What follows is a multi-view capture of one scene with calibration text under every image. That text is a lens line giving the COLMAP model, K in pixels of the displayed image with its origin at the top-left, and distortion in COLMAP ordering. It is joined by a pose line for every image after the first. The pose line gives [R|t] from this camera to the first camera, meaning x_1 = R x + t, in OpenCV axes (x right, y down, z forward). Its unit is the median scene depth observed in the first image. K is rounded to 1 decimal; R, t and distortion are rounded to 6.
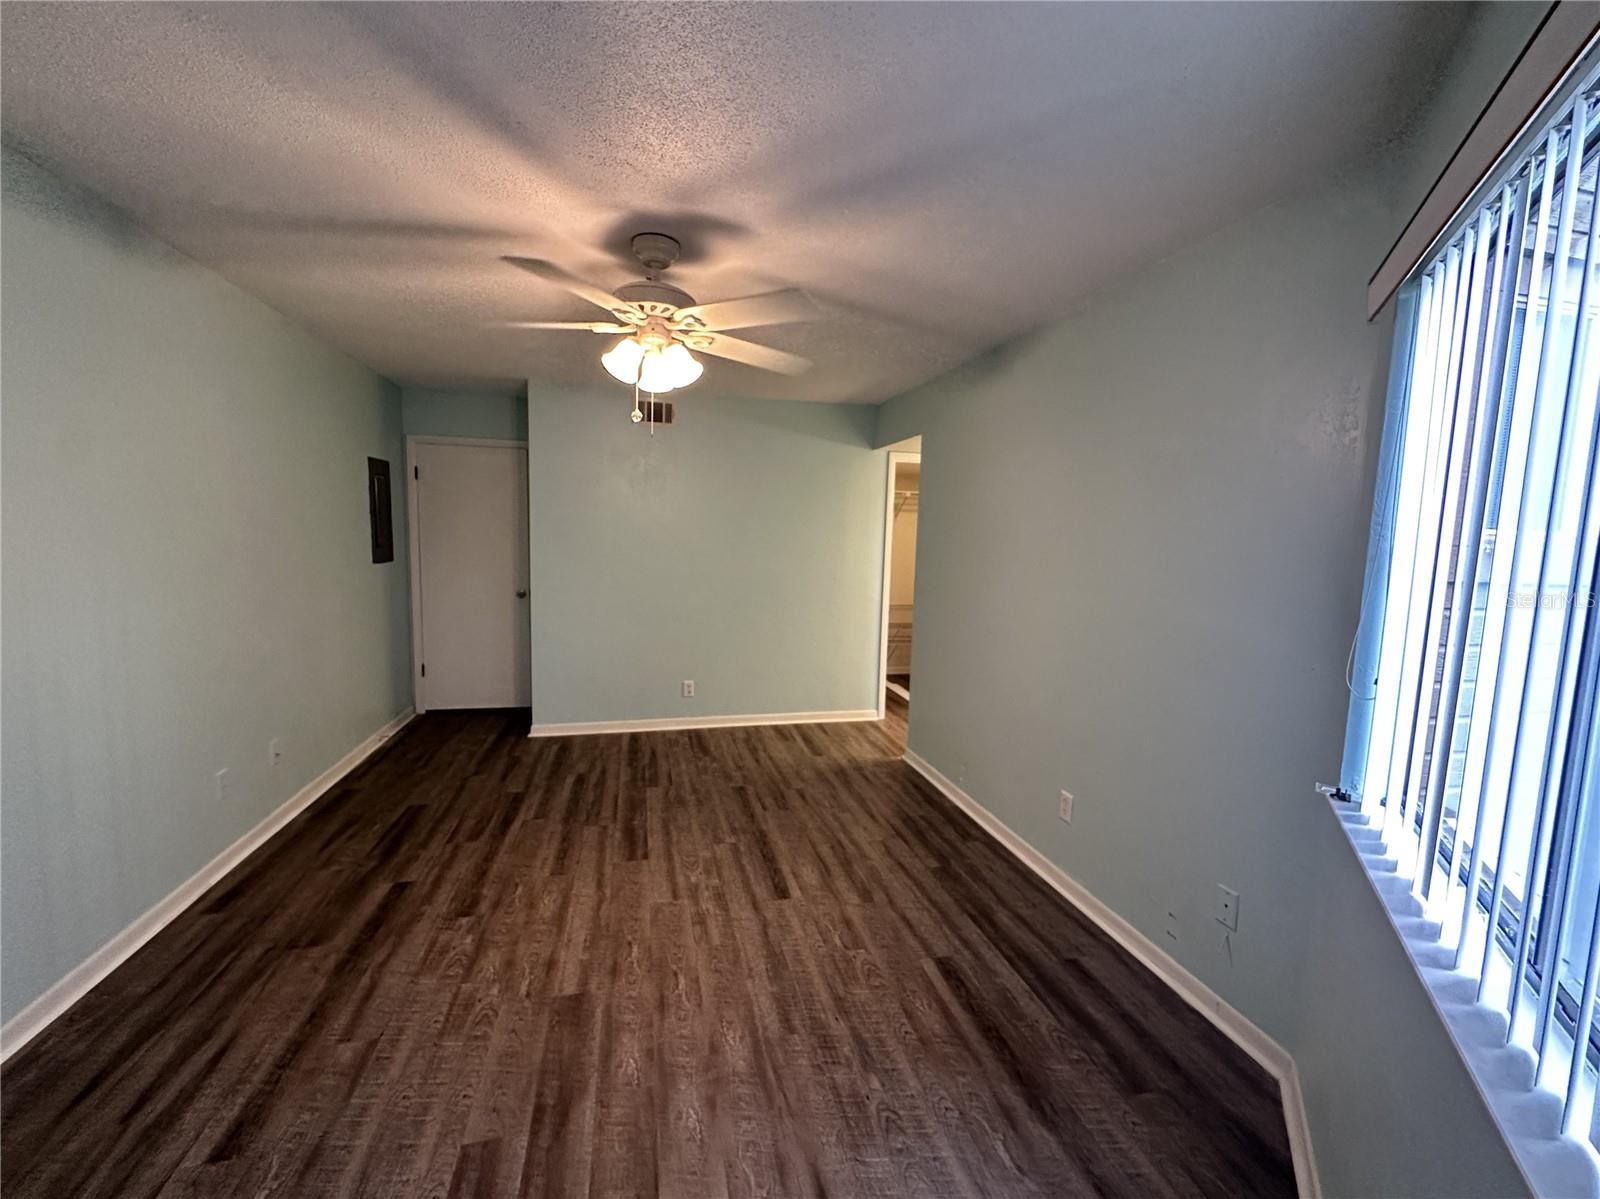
lens RADIAL K [[654.6, 0, 802.6], [0, 654.6, 600.5], [0, 0, 1]] dist [0.000099, -0.000141]
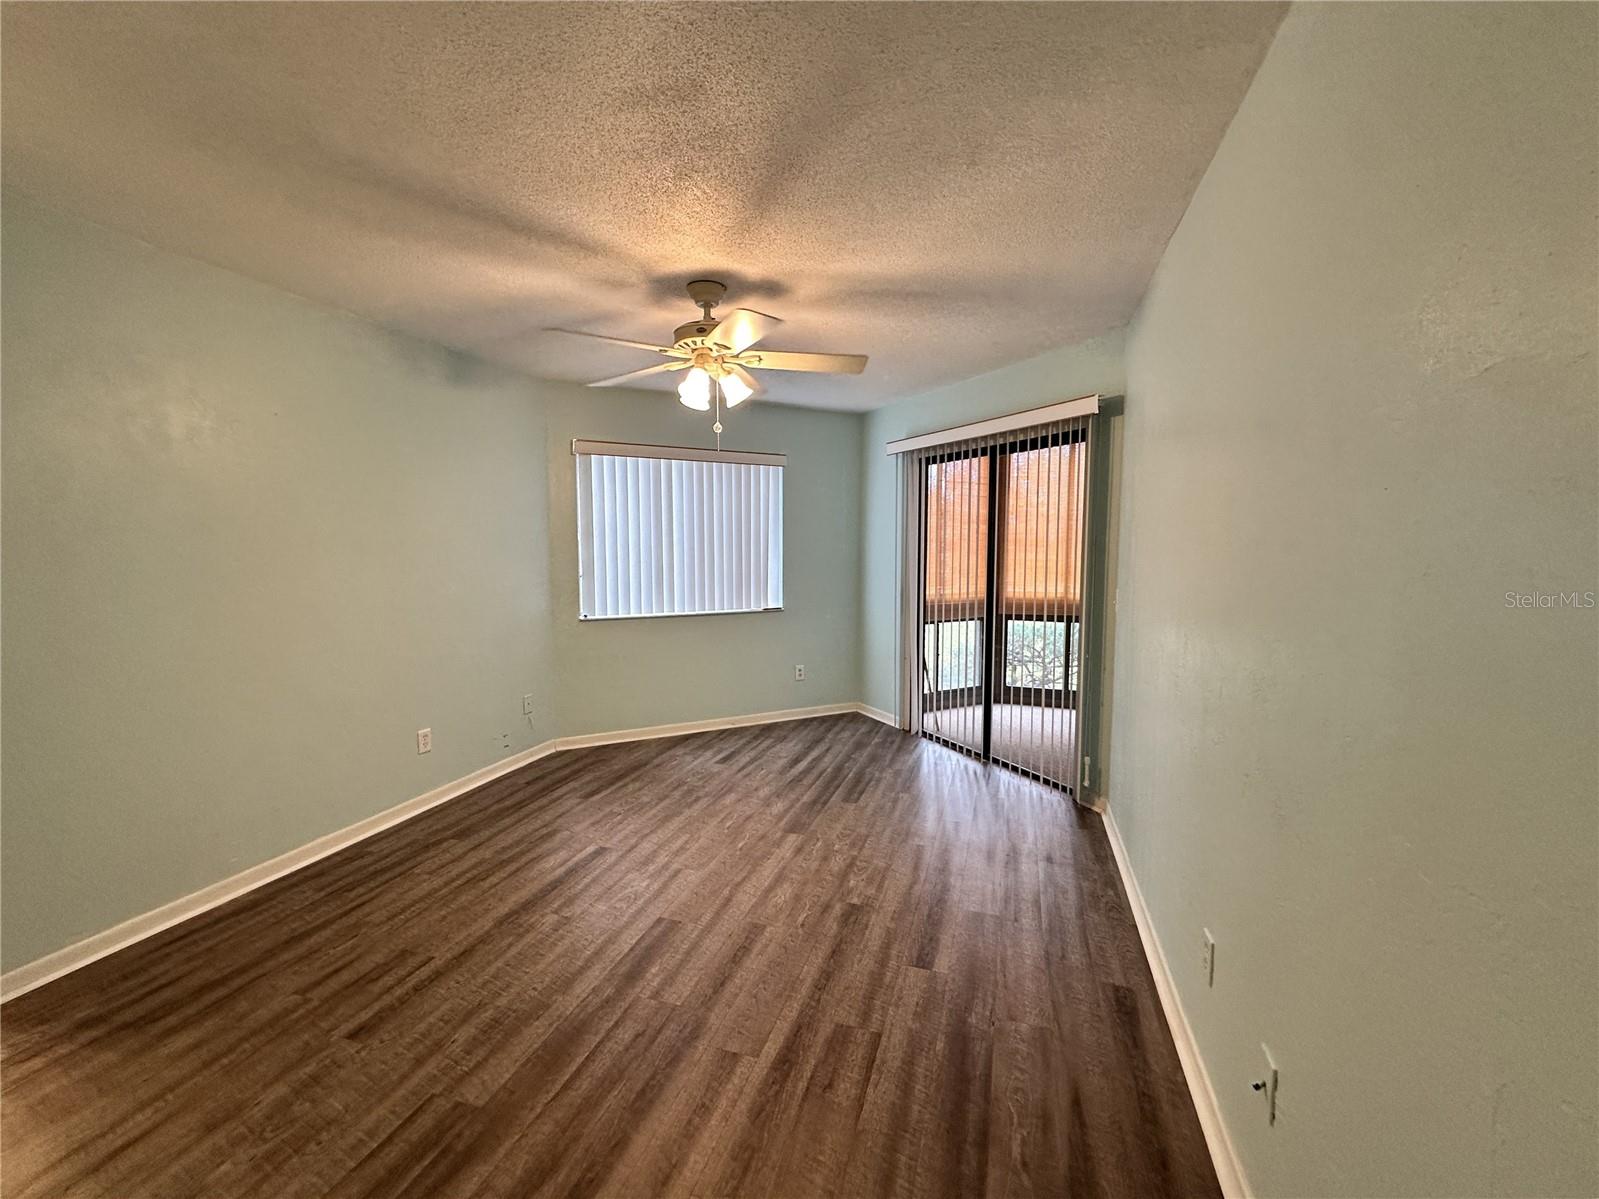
lens RADIAL K [[654.2, 0, 800.7], [0, 654.2, 597.2], [0, 0, 1]] dist [0.000099, -0.000141]
pose [[-0.846692, -0.076181, 0.526601, -0.843893], [0.026599, 0.982400, 0.184886, -0.165569], [-0.531418, 0.170548, -0.829764, 1.615944]]
